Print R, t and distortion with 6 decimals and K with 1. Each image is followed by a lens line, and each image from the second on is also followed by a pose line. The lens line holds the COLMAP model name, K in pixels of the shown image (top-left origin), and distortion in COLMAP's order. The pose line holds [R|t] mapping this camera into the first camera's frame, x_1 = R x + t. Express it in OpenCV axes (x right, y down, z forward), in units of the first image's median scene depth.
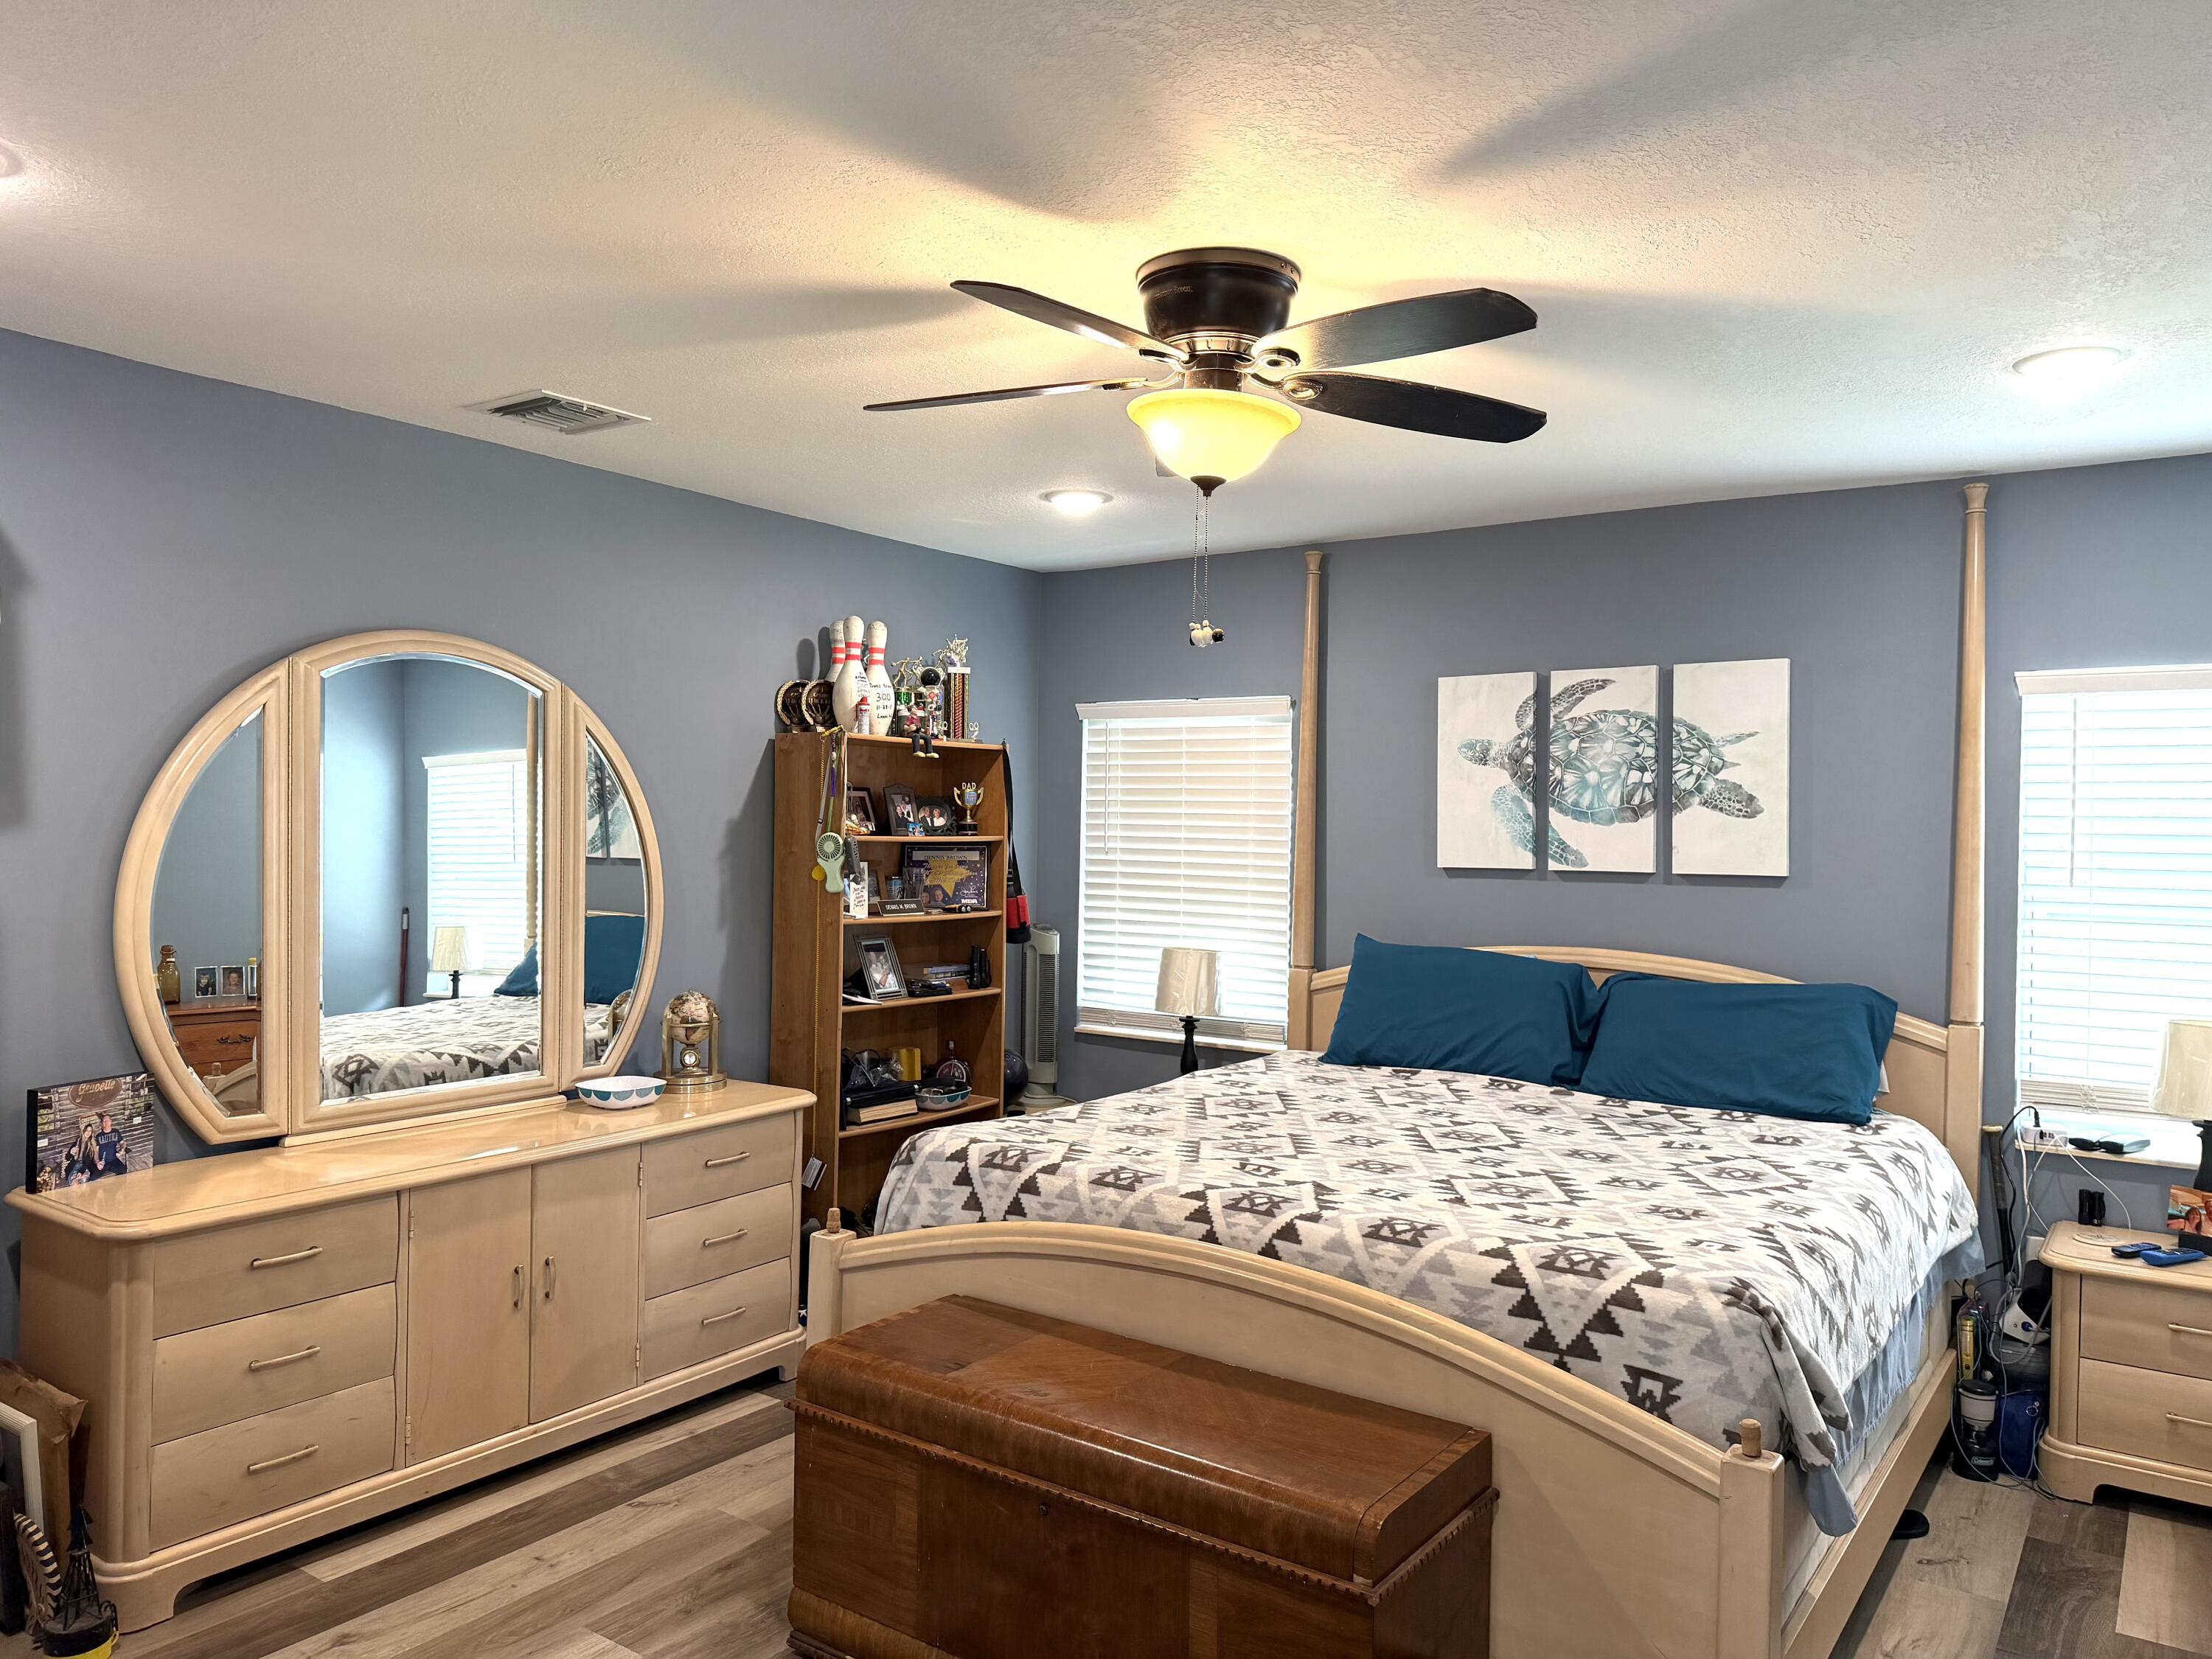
lens RADIAL K [[1555.9, 0, 1092.9], [0, 1555.9, 838.9], [0, 0, 1]] dist [-0.016358, -0.013394]
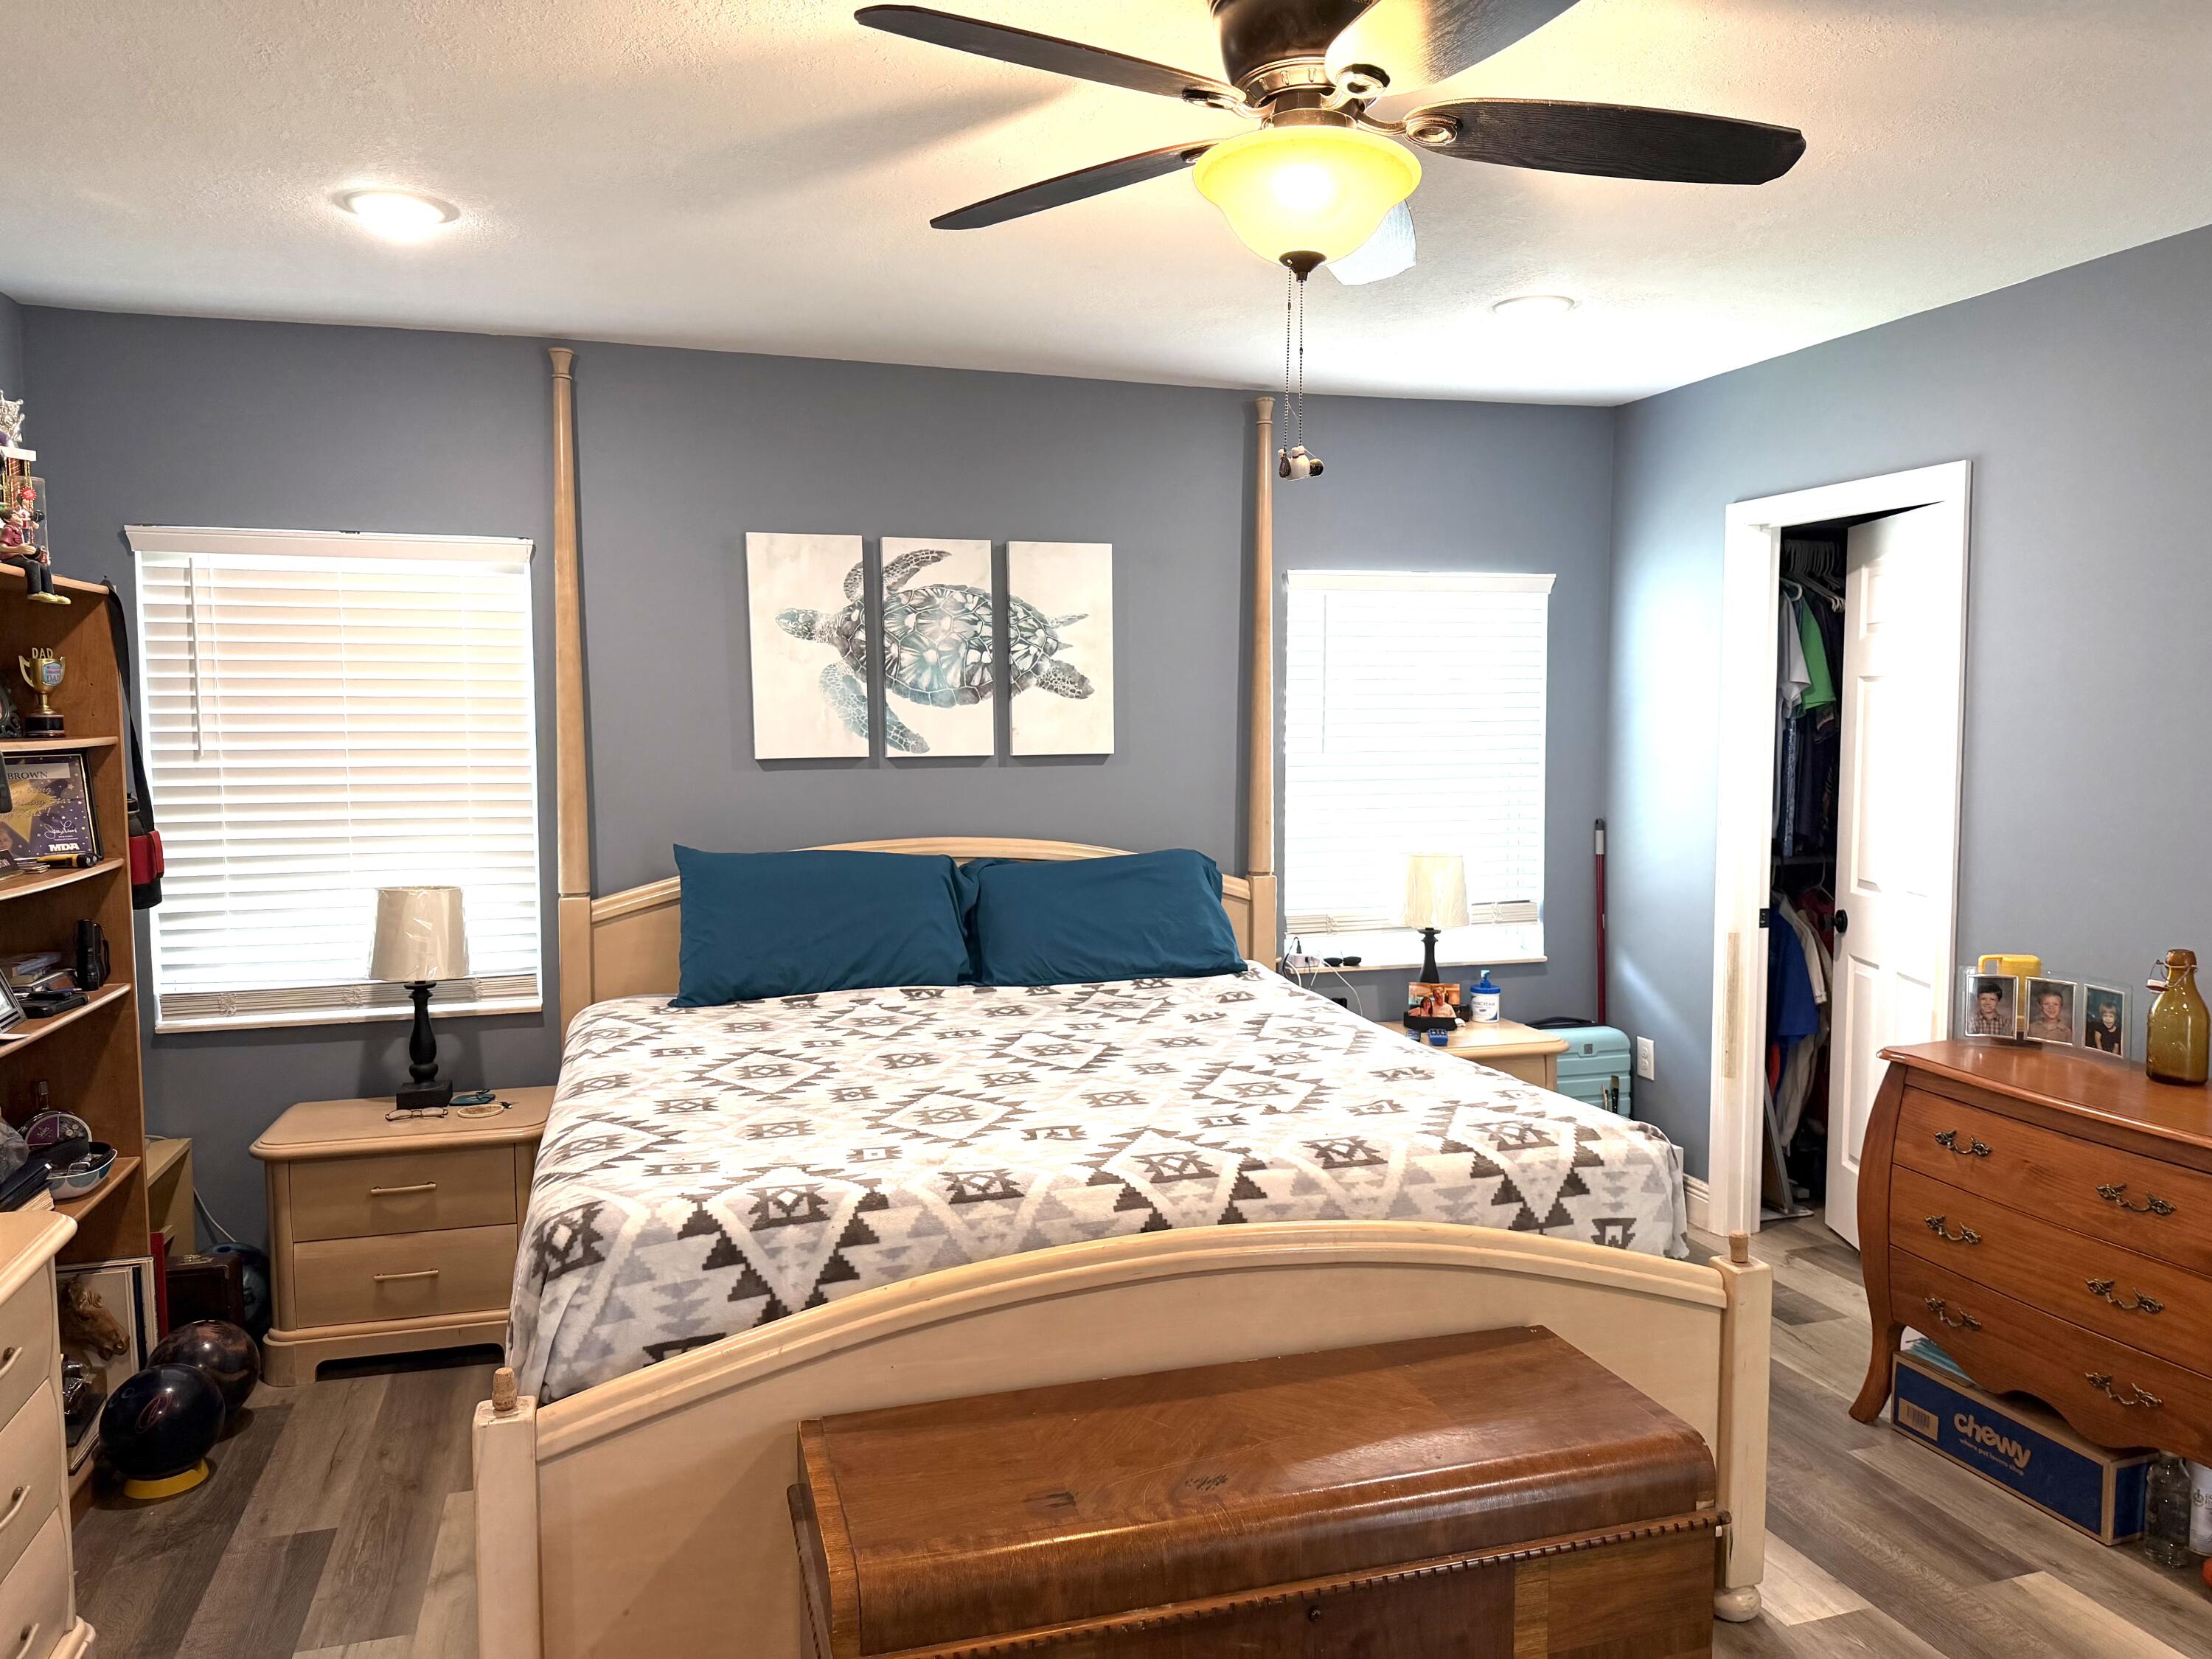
lens RADIAL K [[1555.9, 0, 1108.0], [0, 1555.9, 819.1], [0, 0, 1]] dist [-0.016358, -0.013394]
pose [[0.578415, -0.067632, 0.812934, -0.385669], [0.018191, 0.997379, 0.070035, -0.005498], [-0.815540, -0.025721, 0.578129, 0.376104]]
